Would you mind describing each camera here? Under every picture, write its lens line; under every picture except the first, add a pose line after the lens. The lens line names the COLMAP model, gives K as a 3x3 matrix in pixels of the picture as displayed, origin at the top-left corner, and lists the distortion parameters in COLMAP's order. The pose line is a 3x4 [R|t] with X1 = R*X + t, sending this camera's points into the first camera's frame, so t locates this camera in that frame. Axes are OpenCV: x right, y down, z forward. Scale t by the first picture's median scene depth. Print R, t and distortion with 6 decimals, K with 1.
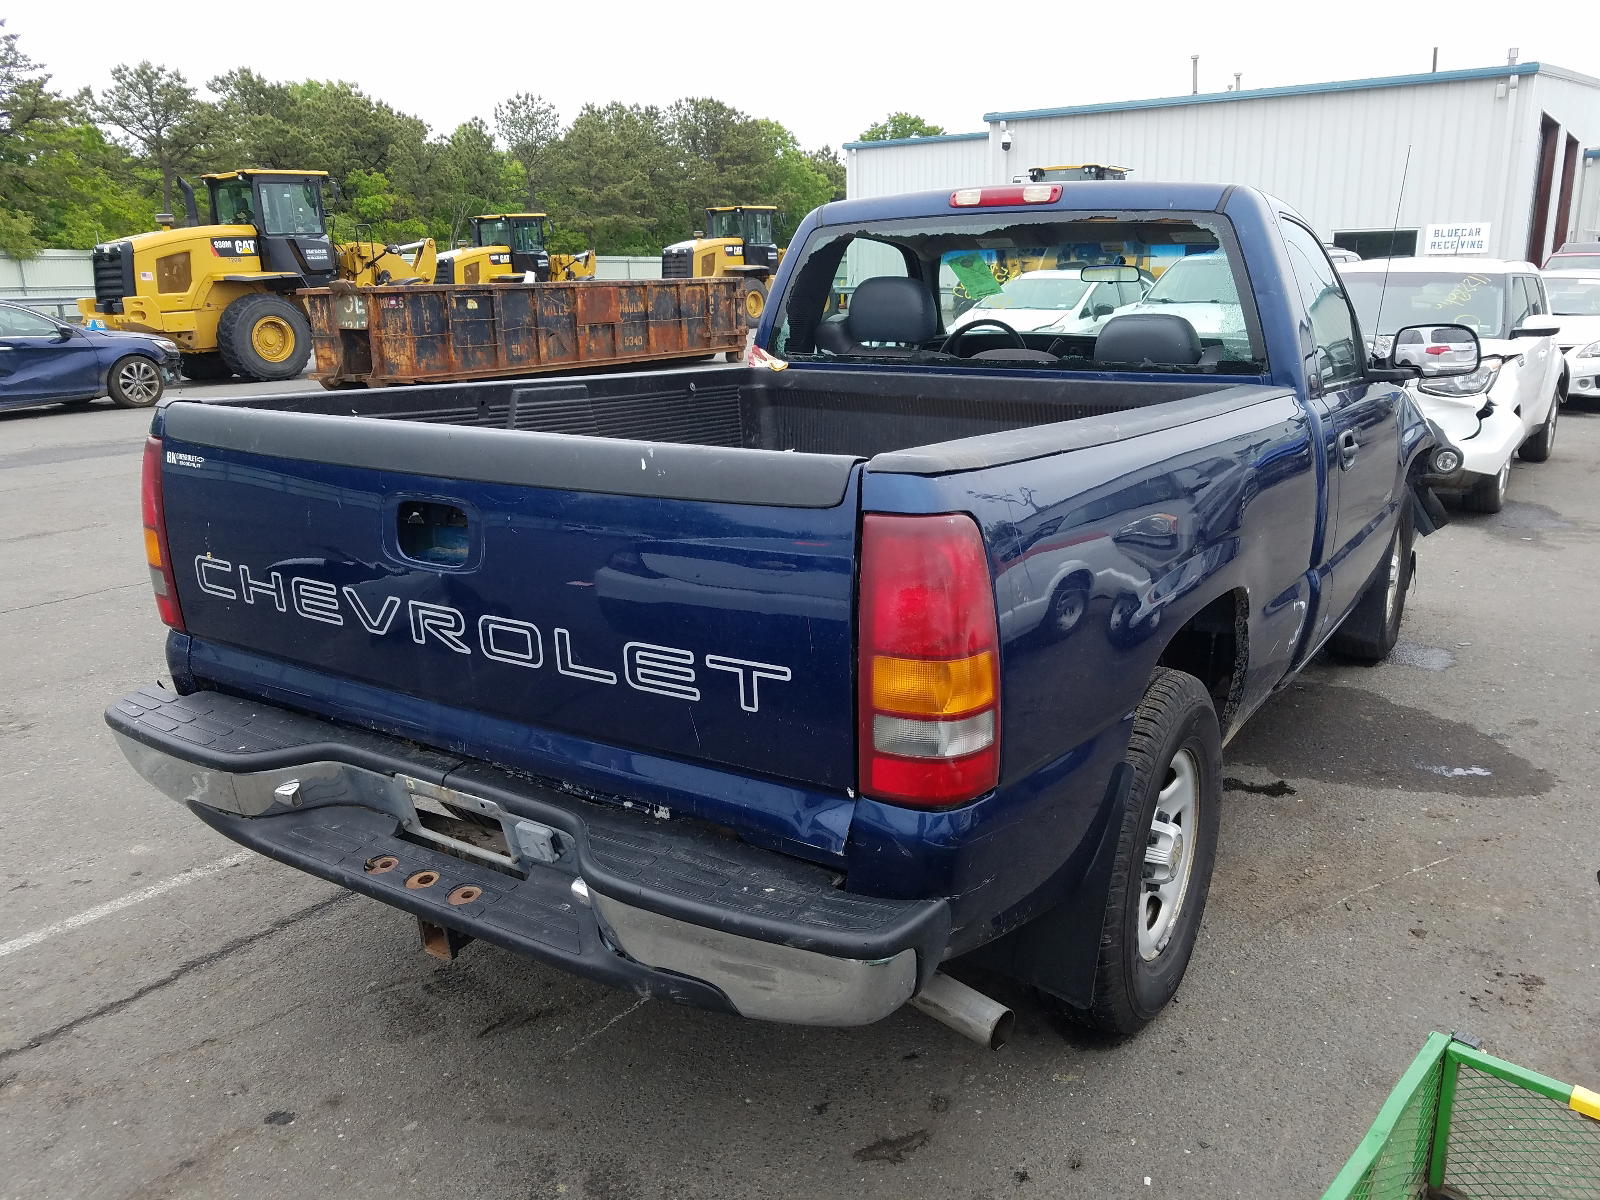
lens RADIAL K [[1251.0, 0, 803.6], [0, 1251.0, 601.5], [0, 0, 1]] dist [0.008334, -0.010650]
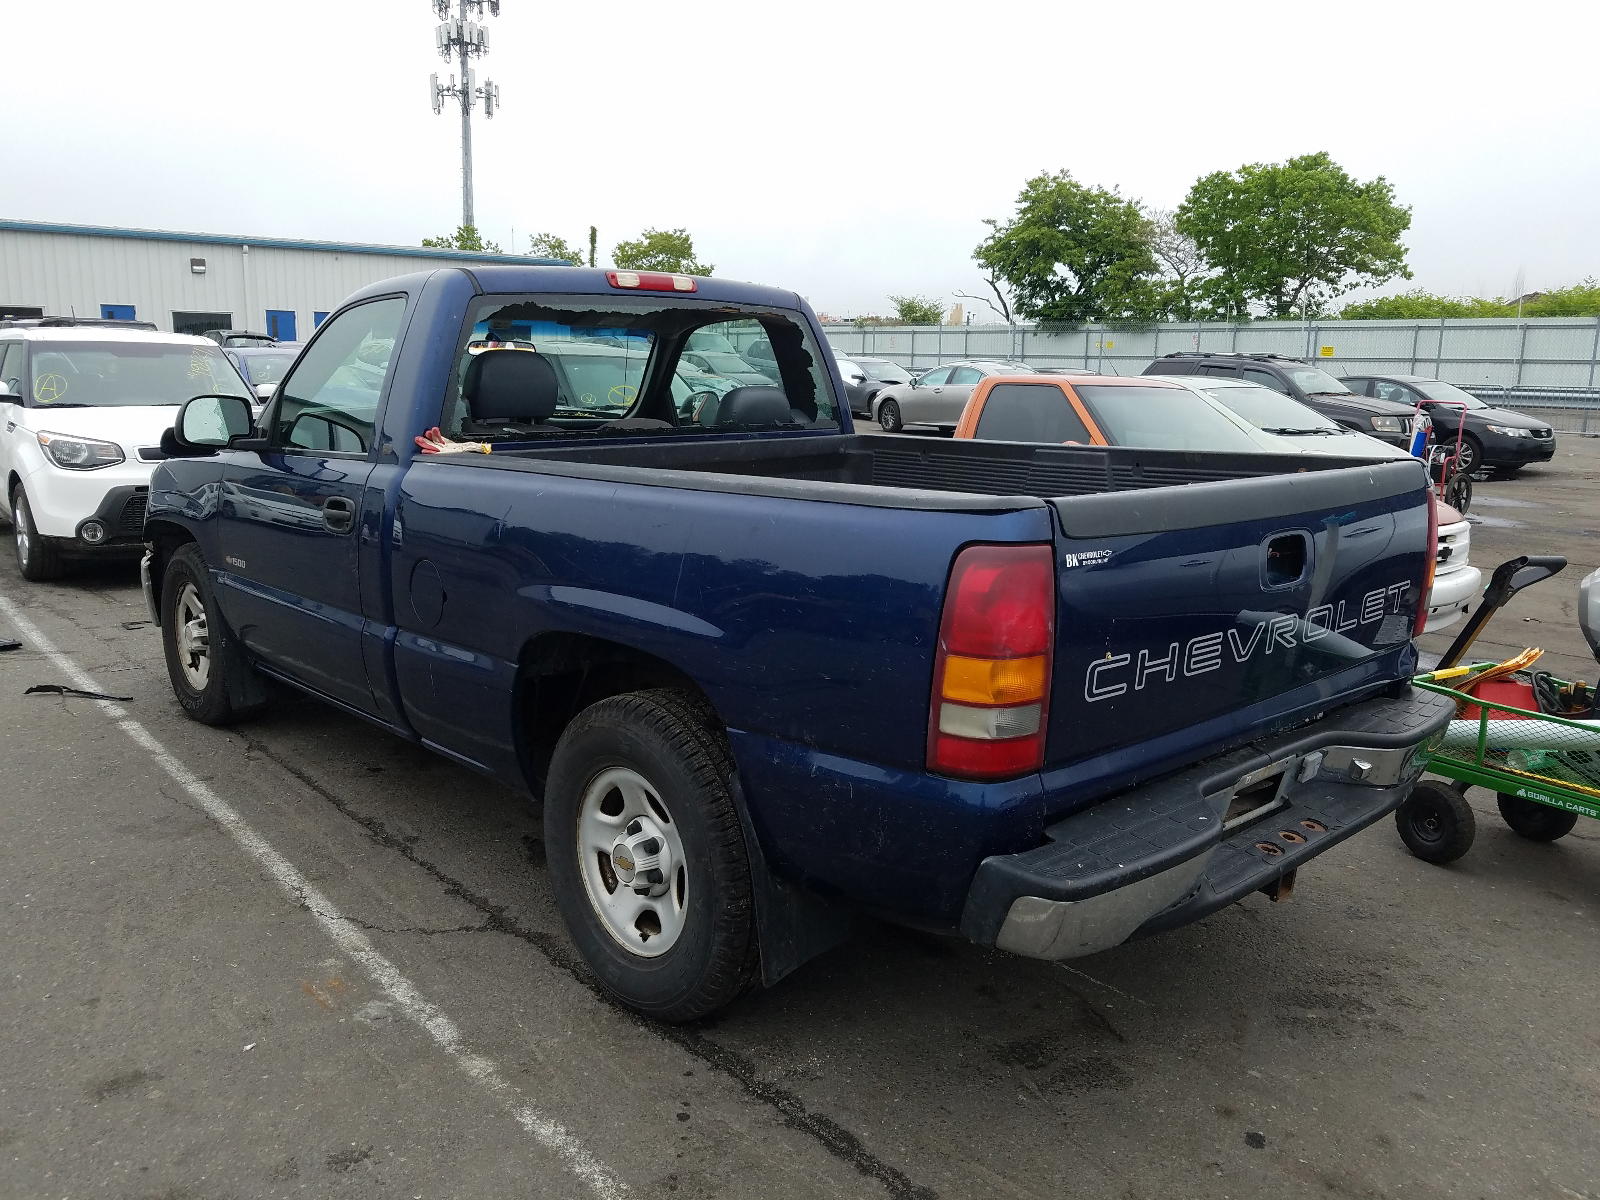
lens RADIAL K [[1251.0, 0, 805.3], [0, 1251.0, 595.5], [0, 0, 1]] dist [0.008334, -0.010650]
pose [[0.258645, -0.173185, 0.950321, -1.425117], [0.223852, 0.967762, 0.115438, -0.240264], [-0.939677, 0.182874, 0.289075, 0.948605]]
